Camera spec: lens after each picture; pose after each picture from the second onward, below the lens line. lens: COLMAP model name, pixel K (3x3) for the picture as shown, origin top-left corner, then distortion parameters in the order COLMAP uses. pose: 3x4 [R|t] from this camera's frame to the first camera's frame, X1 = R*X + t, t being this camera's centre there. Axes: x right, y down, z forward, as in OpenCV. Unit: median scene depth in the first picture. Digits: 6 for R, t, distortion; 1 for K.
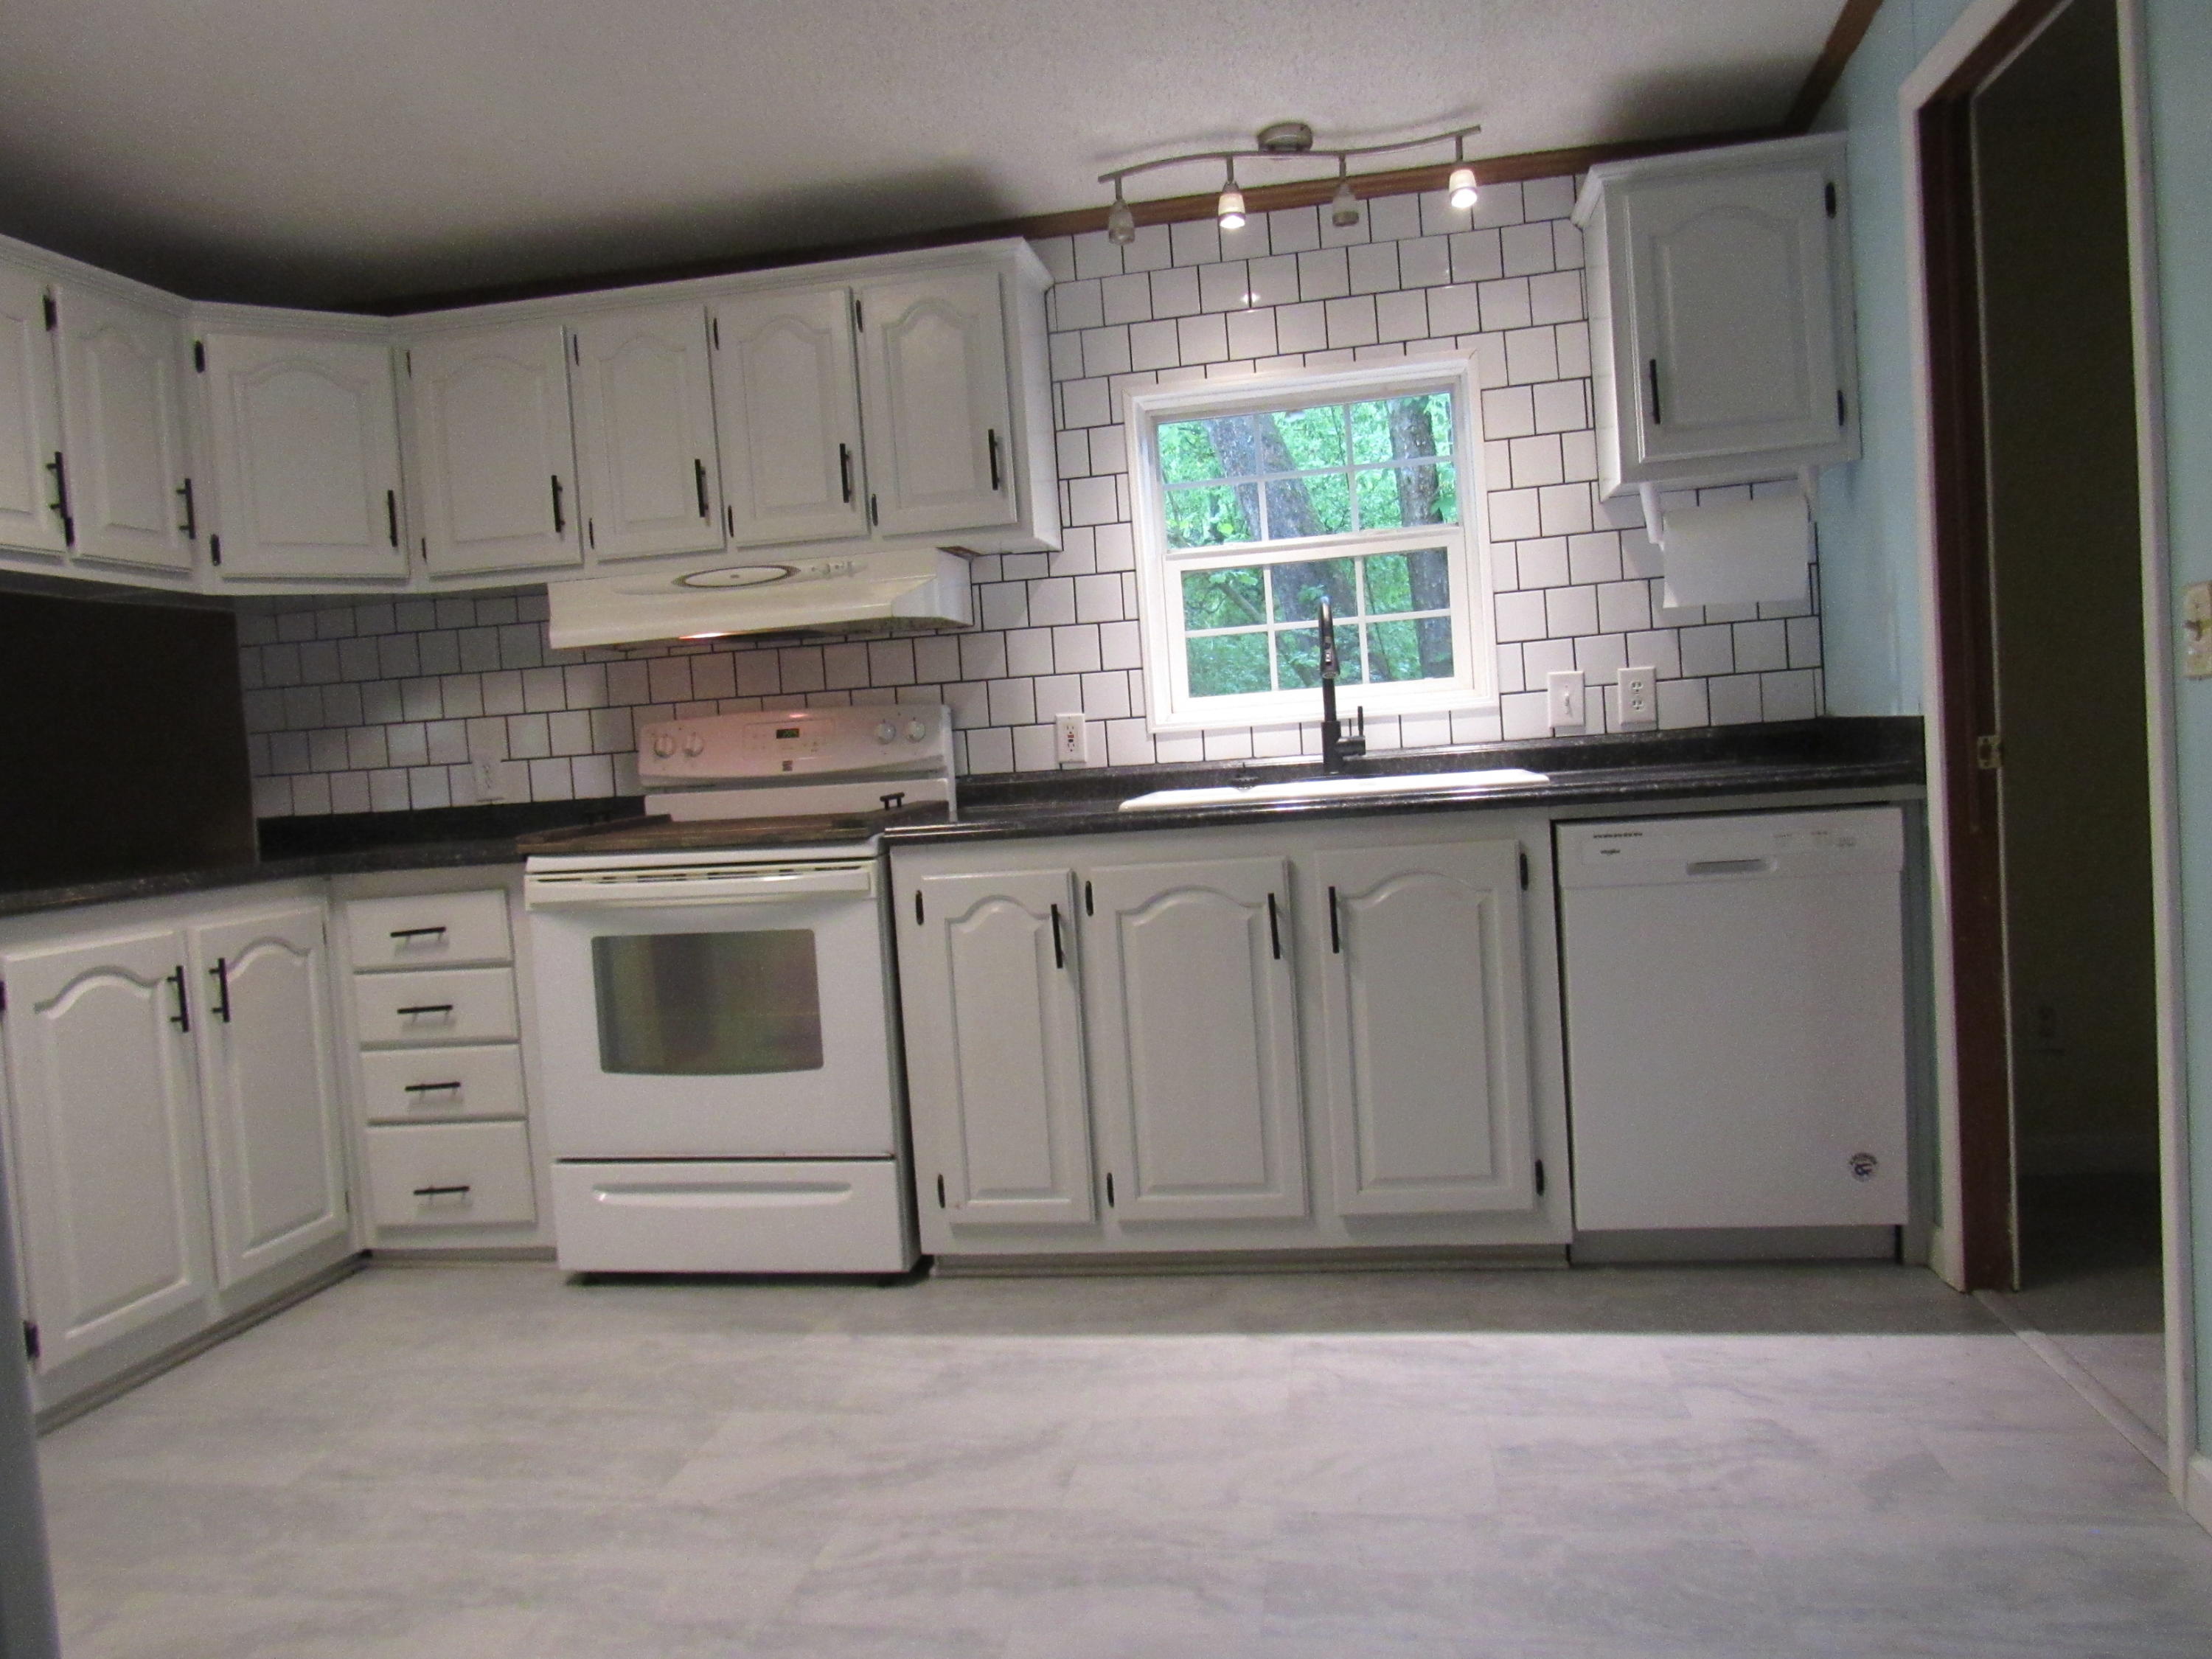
lens RADIAL K [[1573.5, 0, 1106.1], [0, 1573.5, 834.1], [0, 0, 1]] dist [-0.004507, -0.001732]
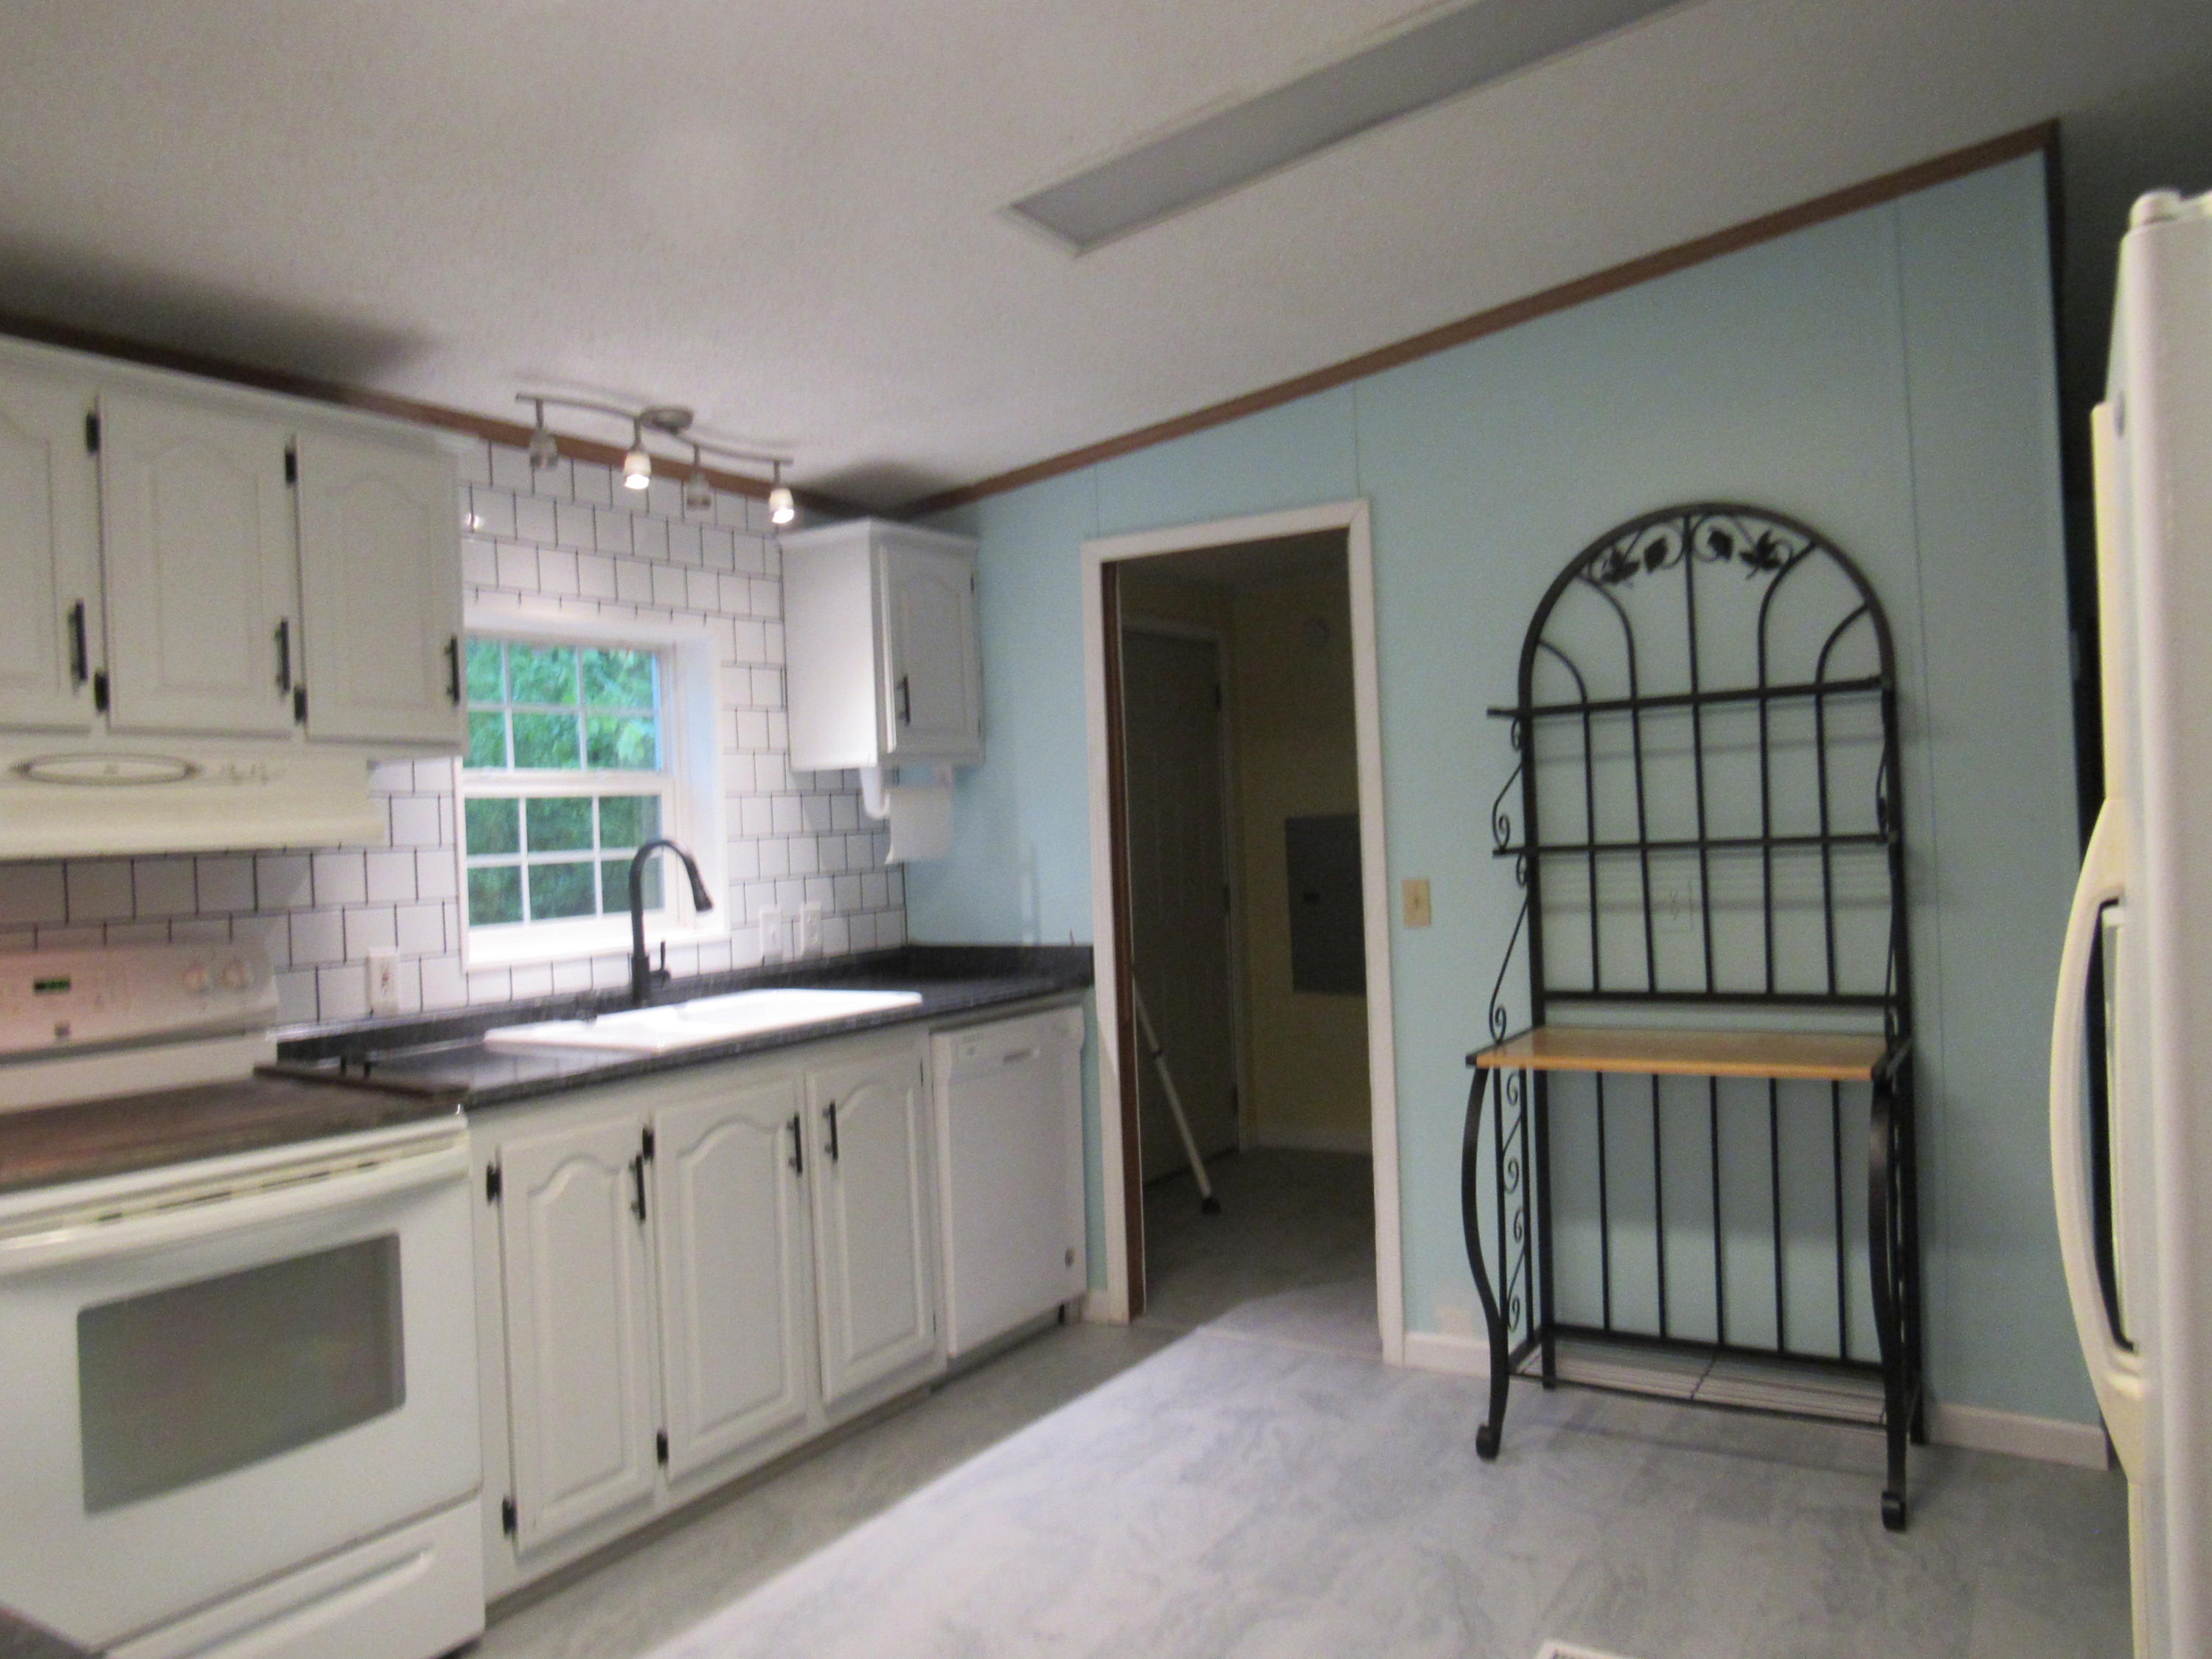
lens RADIAL K [[1574.6, 0, 1111.6], [0, 1574.6, 832.2], [0, 0, 1]] dist [-0.024695, 0.001478]
pose [[0.389513, 0.048214, 0.919758, -0.710879], [0.068109, 0.994387, -0.080970, -0.046737], [-0.918499, 0.094183, 0.384043, 0.312047]]
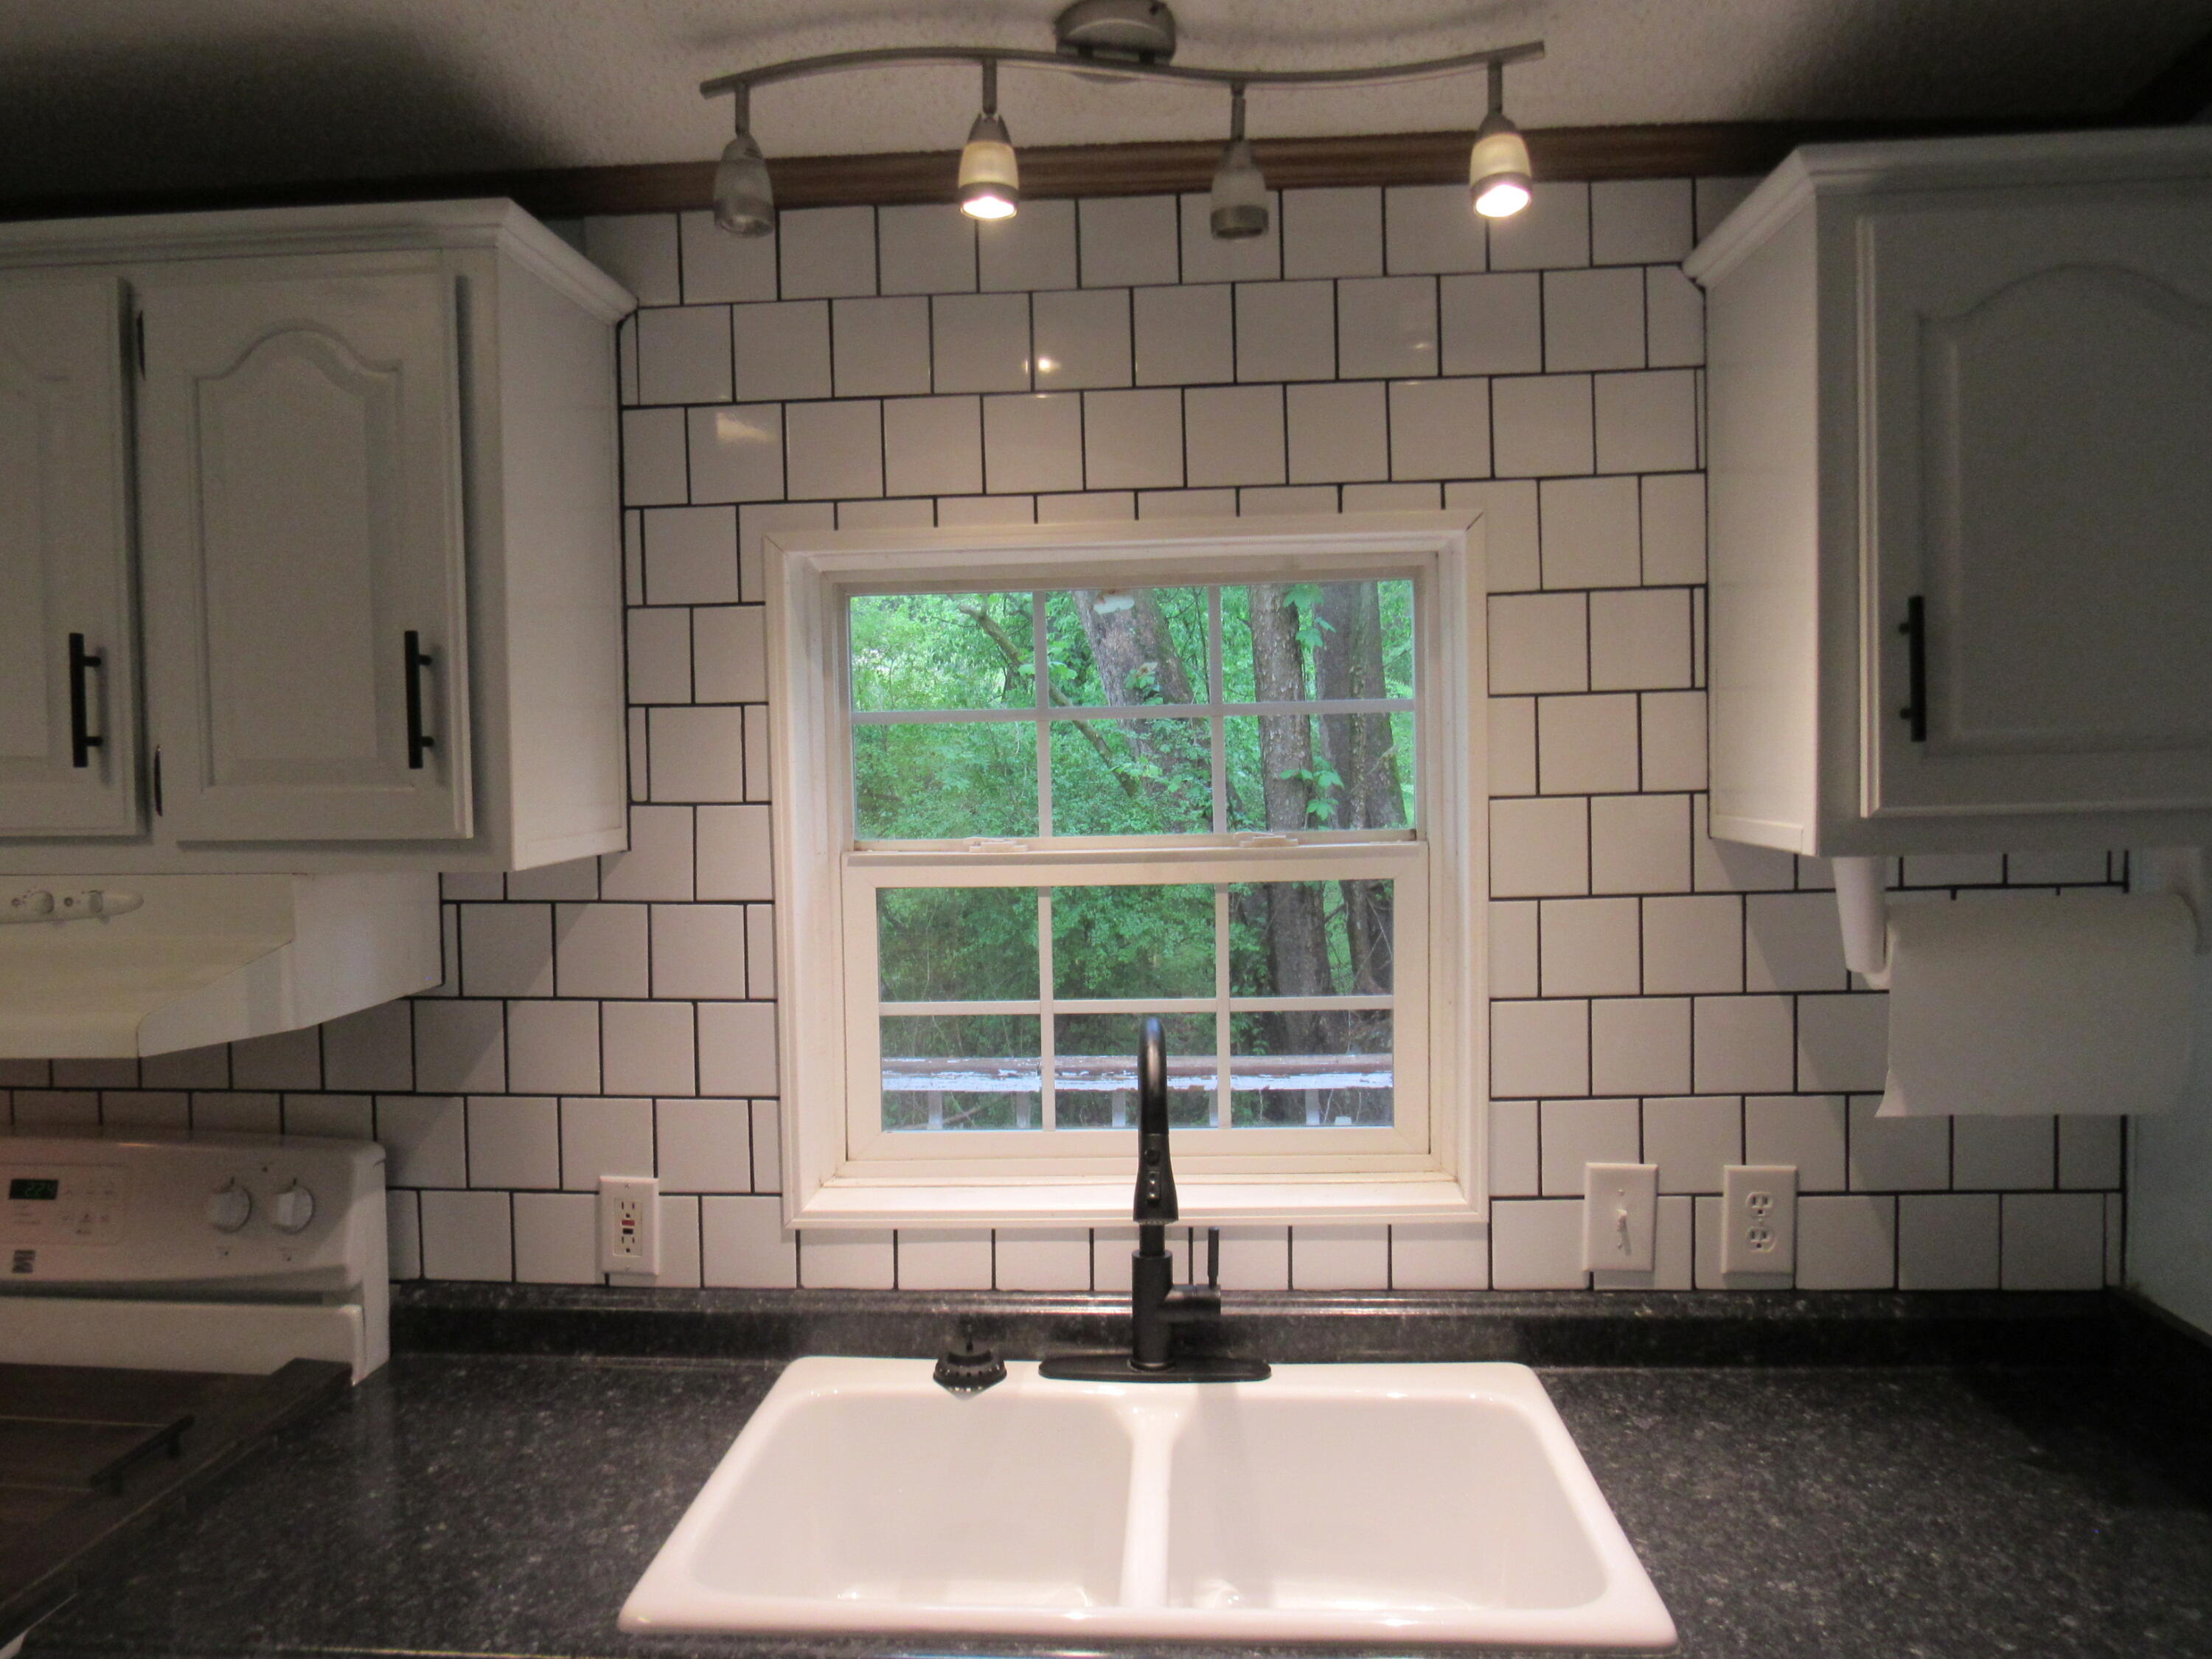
lens RADIAL K [[1563.6, 0, 1079.5], [0, 1563.6, 825.8], [0, 0, 1]] dist [-0.006265, 0.000197]
pose [[0.994085, 0.052804, 0.094907, 0.069041], [-0.050969, 0.998465, -0.021662, -0.194211], [-0.095905, 0.016697, 0.995250, 0.529195]]
